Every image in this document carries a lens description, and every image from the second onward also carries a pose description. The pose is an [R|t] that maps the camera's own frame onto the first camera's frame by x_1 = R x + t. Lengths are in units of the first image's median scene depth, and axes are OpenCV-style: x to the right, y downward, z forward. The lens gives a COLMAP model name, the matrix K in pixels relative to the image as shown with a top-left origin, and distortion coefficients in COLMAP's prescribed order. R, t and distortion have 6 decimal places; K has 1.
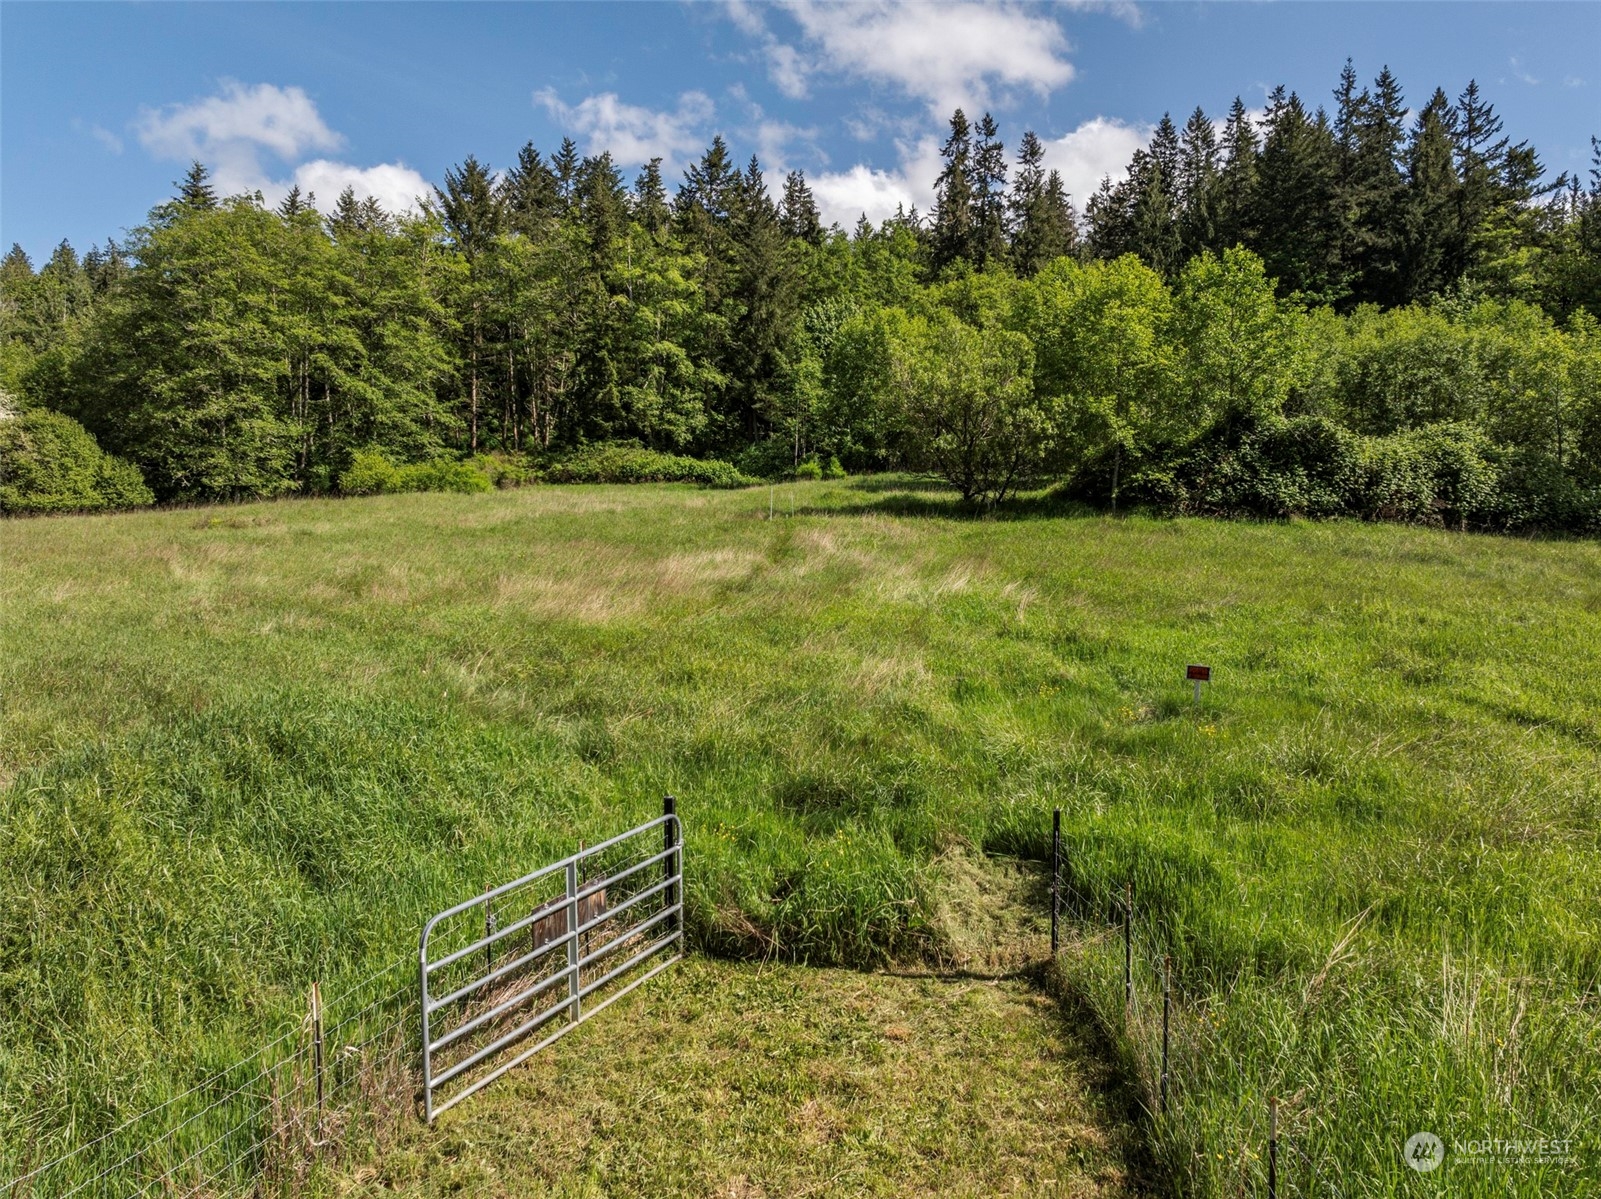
lens RADIAL K [[1119.1, 0, 798.5], [0, 1119.1, 596.6], [0, 0, 1]] dist [-0.037106, 0.025292]
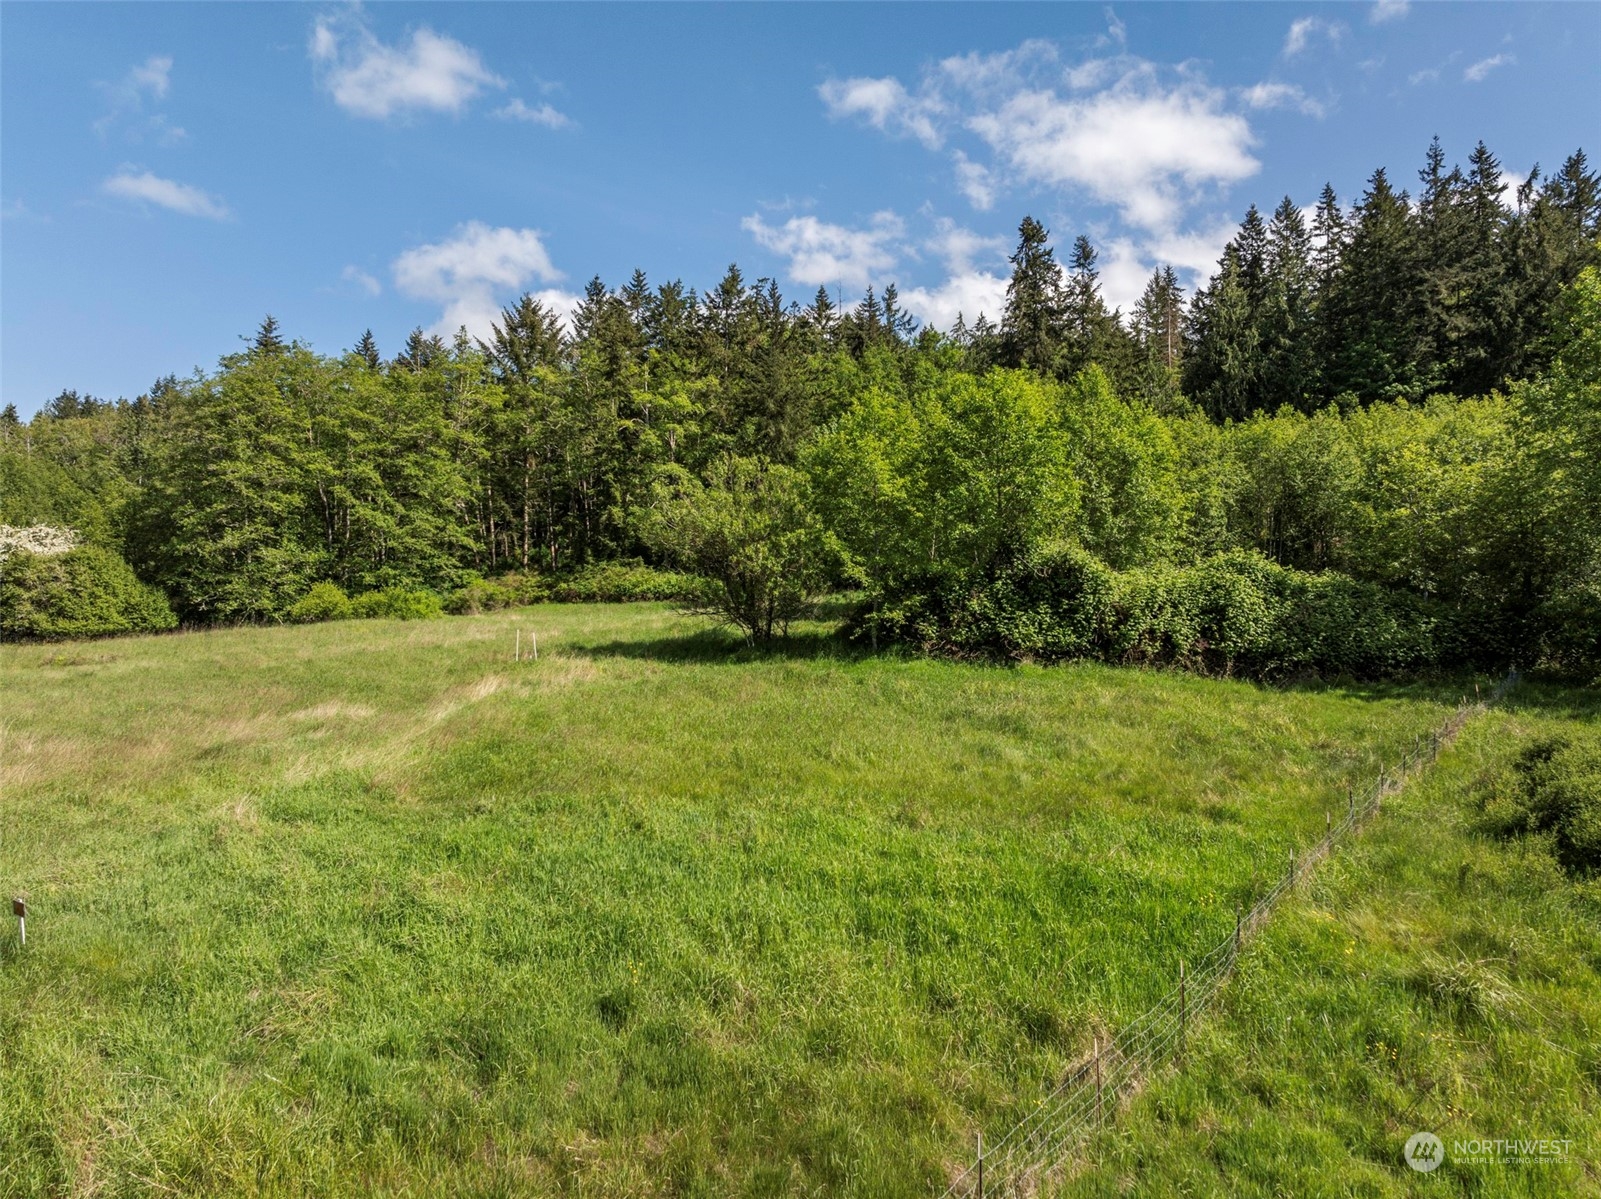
lens RADIAL K [[1119.1, 0, 798.5], [0, 1119.1, 596.6], [0, 0, 1]] dist [-0.037106, 0.025292]
pose [[0.984701, -0.009915, -0.173970, 0.180729], [-0.005325, 0.996201, -0.086916, -0.018223], [0.174171, 0.086512, 0.980908, 0.025050]]
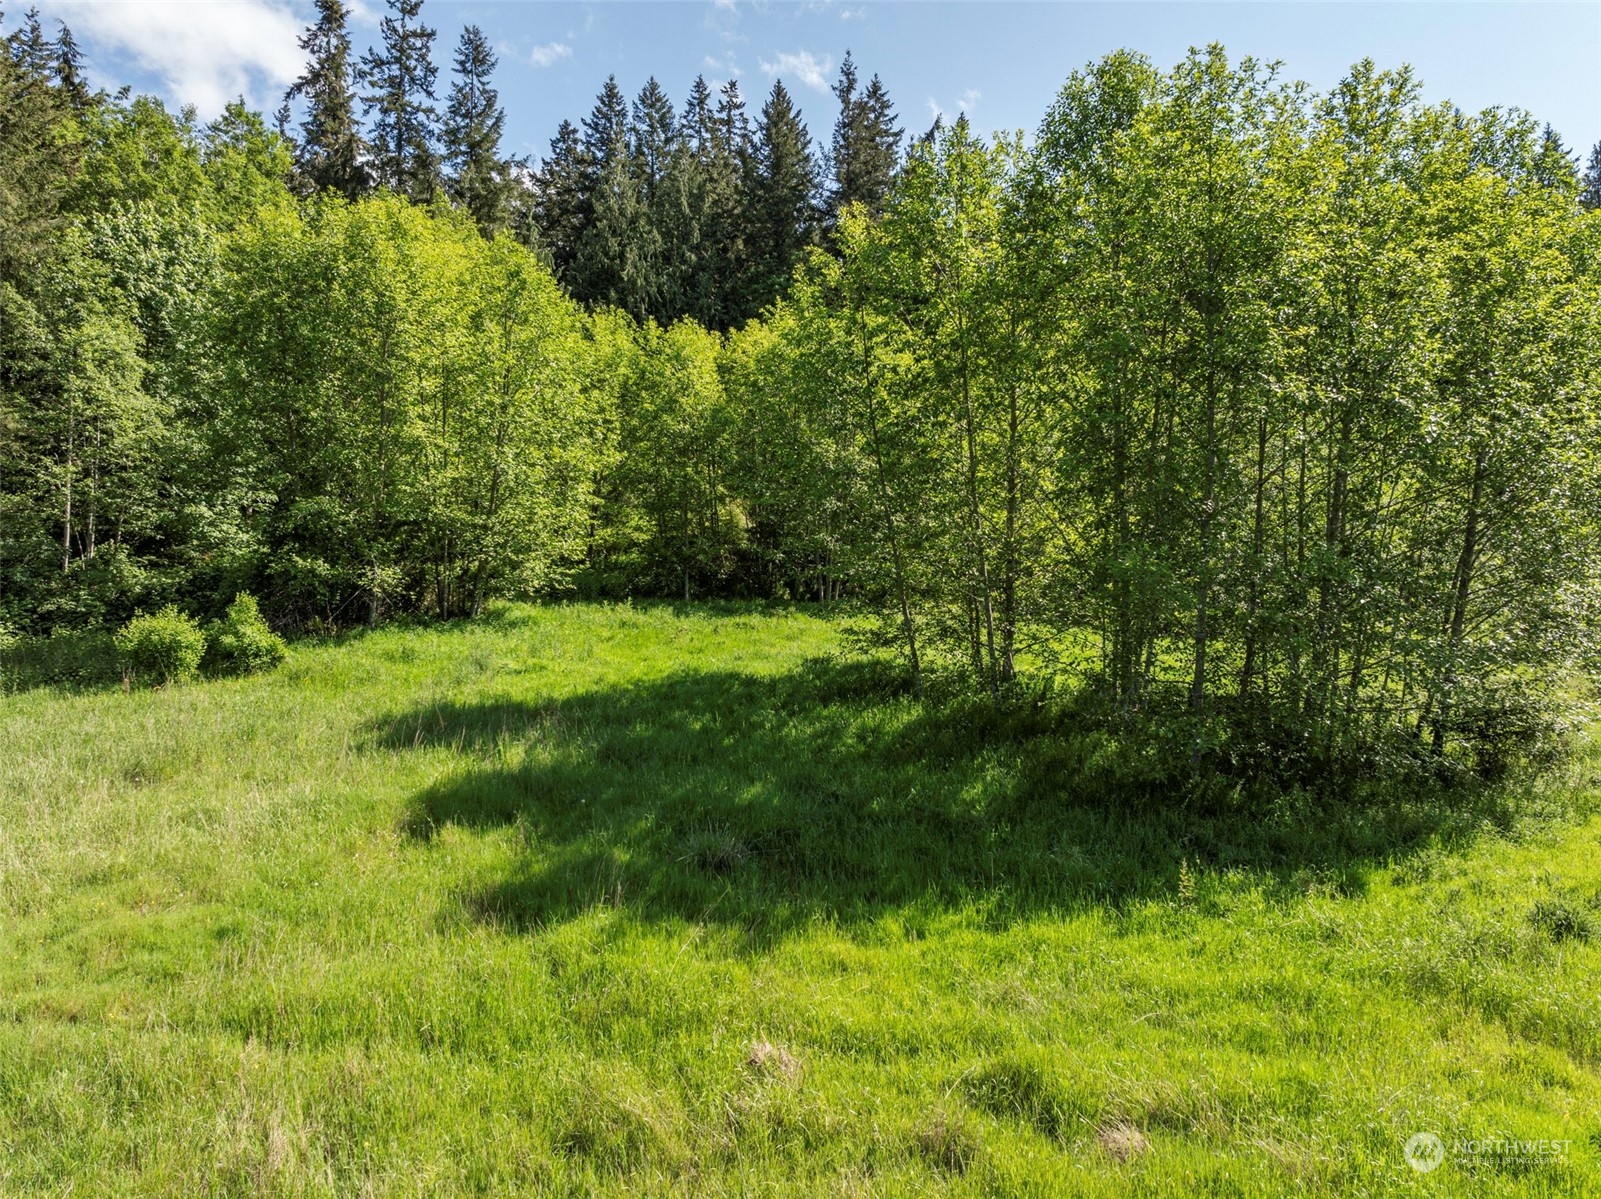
lens RADIAL K [[1119.1, 0, 798.5], [0, 1119.1, 596.6], [0, 0, 1]] dist [-0.037106, 0.025292]
pose [[0.808994, -0.012492, 0.587684, -0.026102], [0.034018, 0.999093, -0.025592, -0.095251], [-0.586832, 0.040696, 0.808686, 0.545158]]
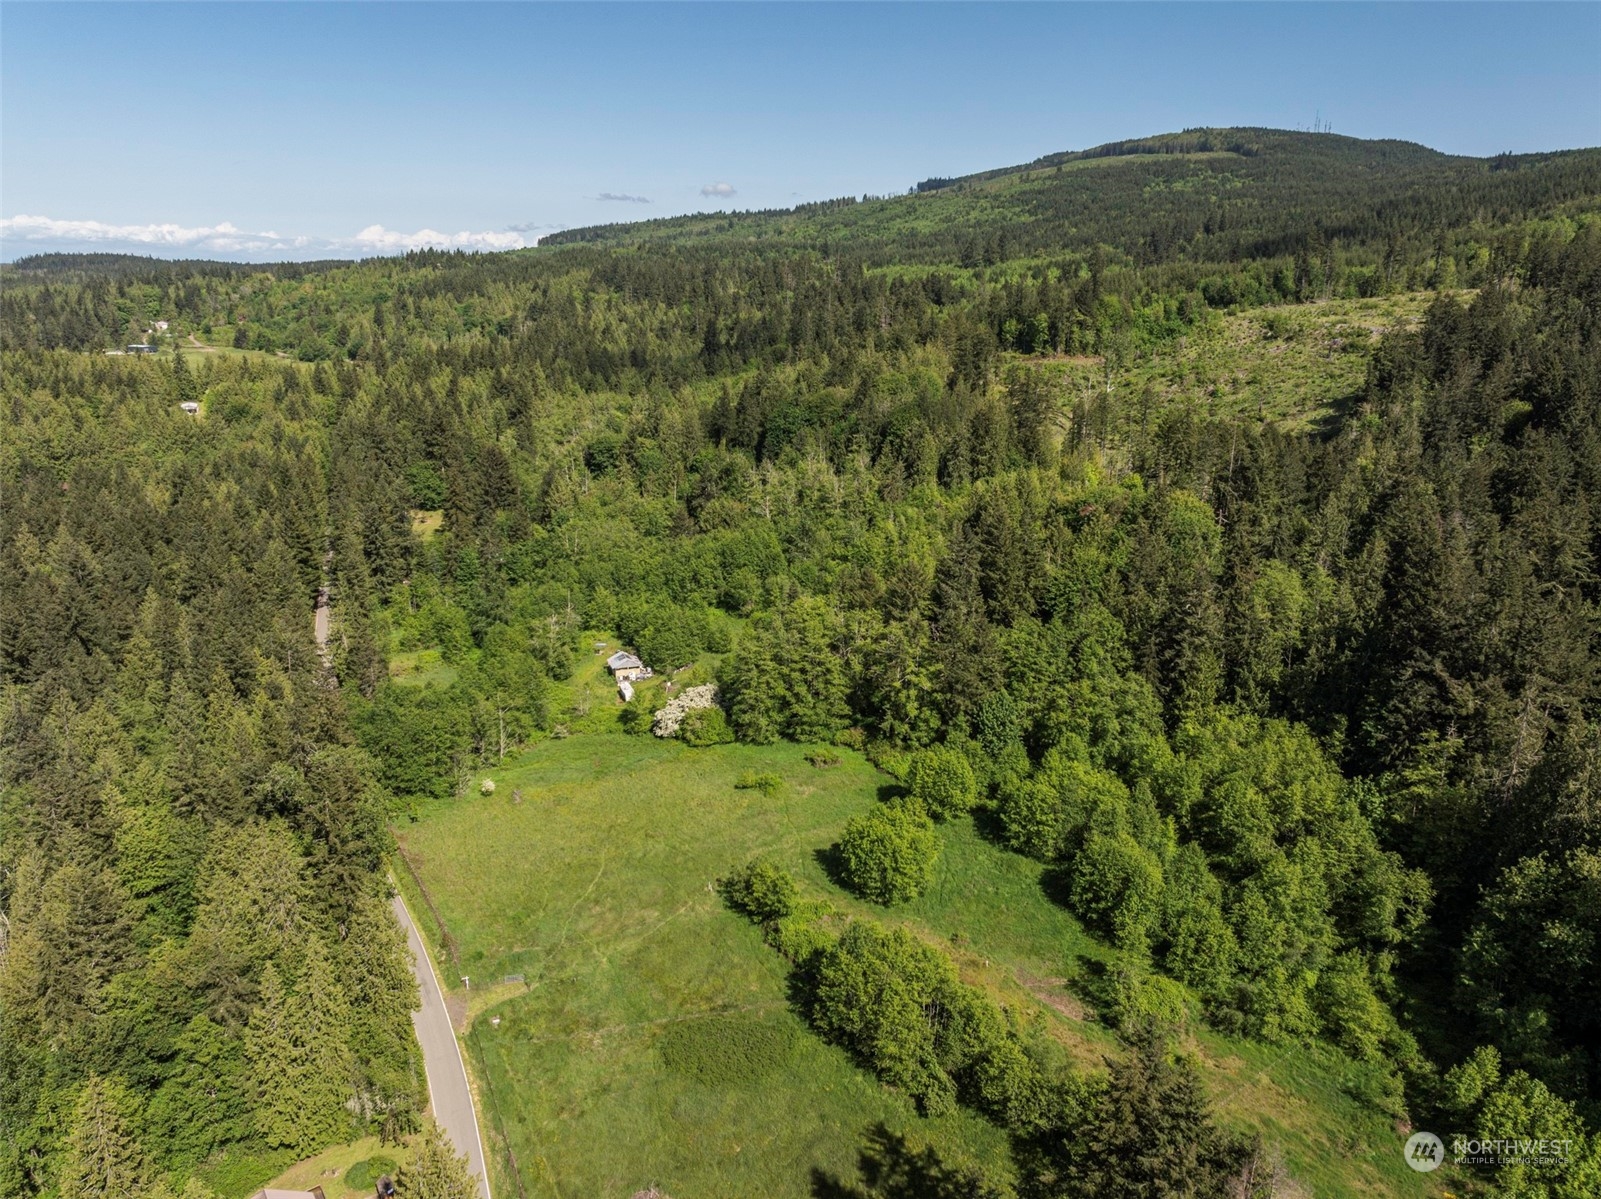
lens RADIAL K [[1119.1, 0, 798.5], [0, 1119.1, 596.6], [0, 0, 1]] dist [-0.037106, 0.025292]
pose [[0.620073, 0.226807, -0.751045, 1.465591], [-0.060872, 0.968324, 0.242165, -1.026806], [0.782179, -0.104443, 0.614238, -0.592884]]
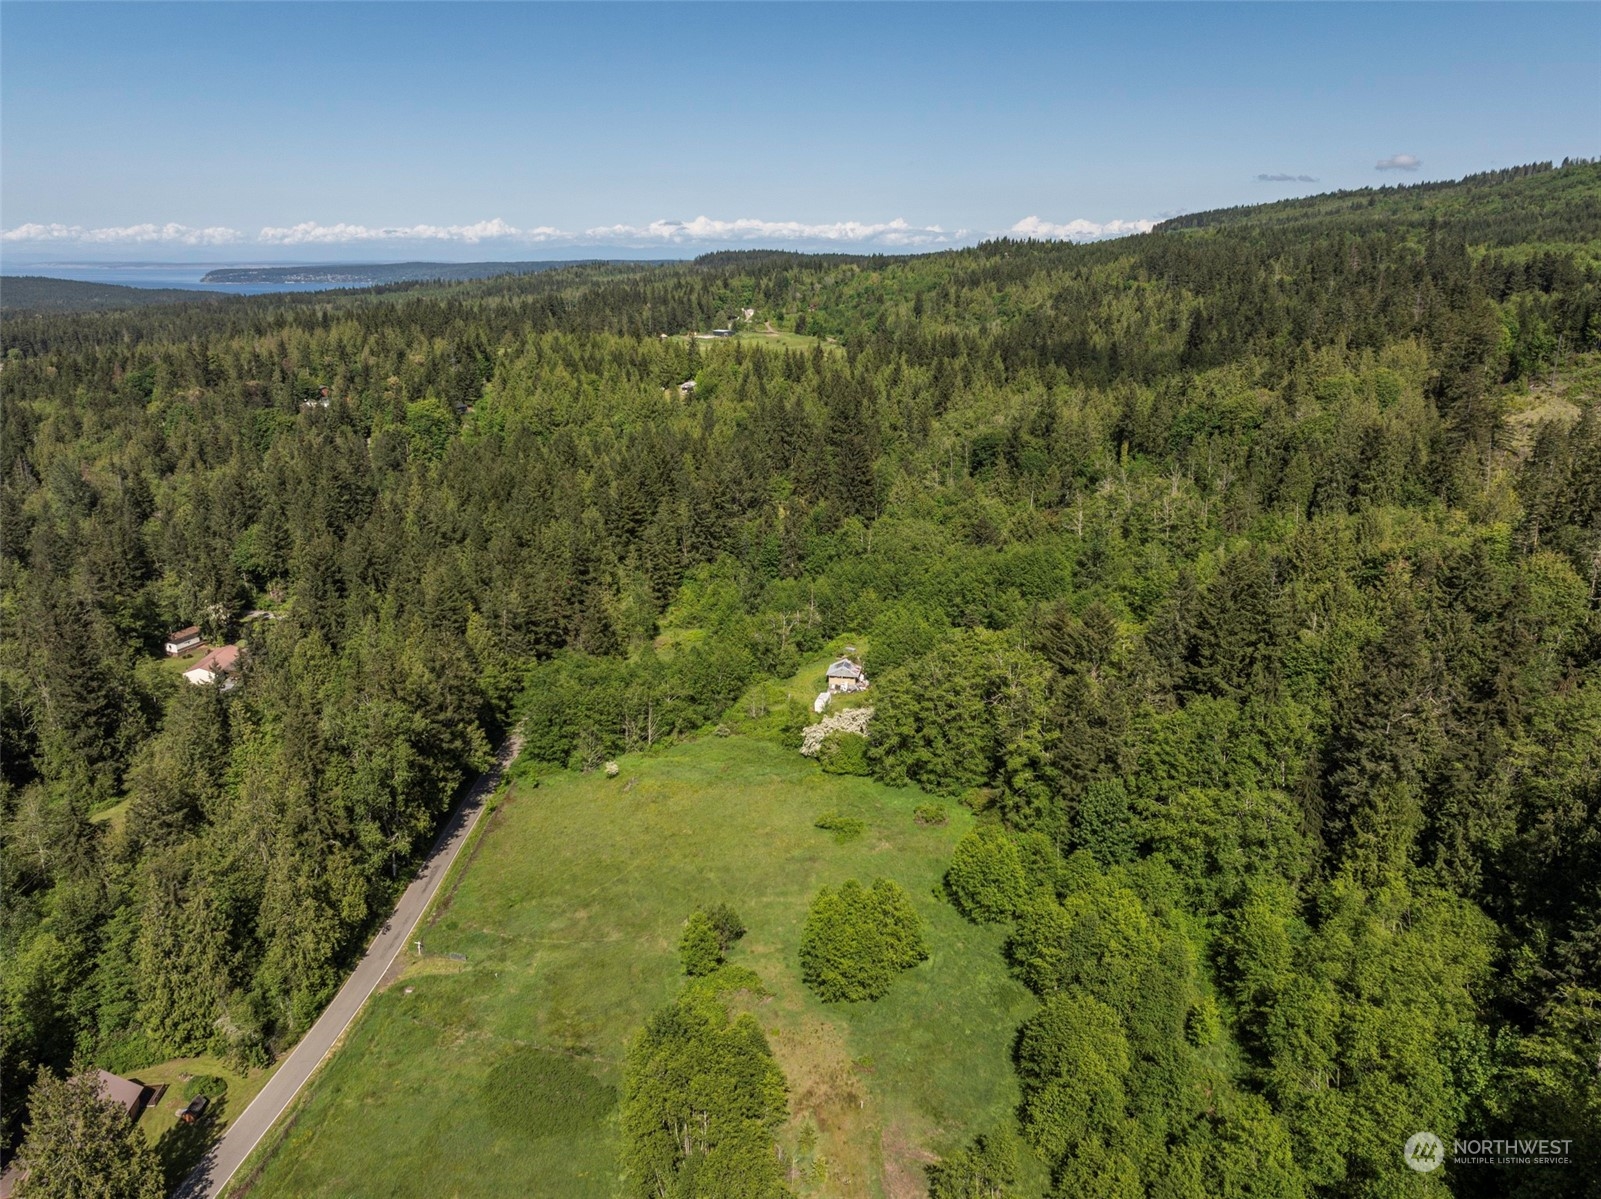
lens RADIAL K [[1134.2, 0, 795.7], [0, 1134.2, 592.2], [0, 0, 1]] dist [-0.030046, 0.016928]
pose [[0.125950, 0.277902, -0.952317, 1.637791], [-0.049844, 0.960522, 0.273704, -1.075448], [0.990784, 0.012994, 0.134829, 0.369939]]
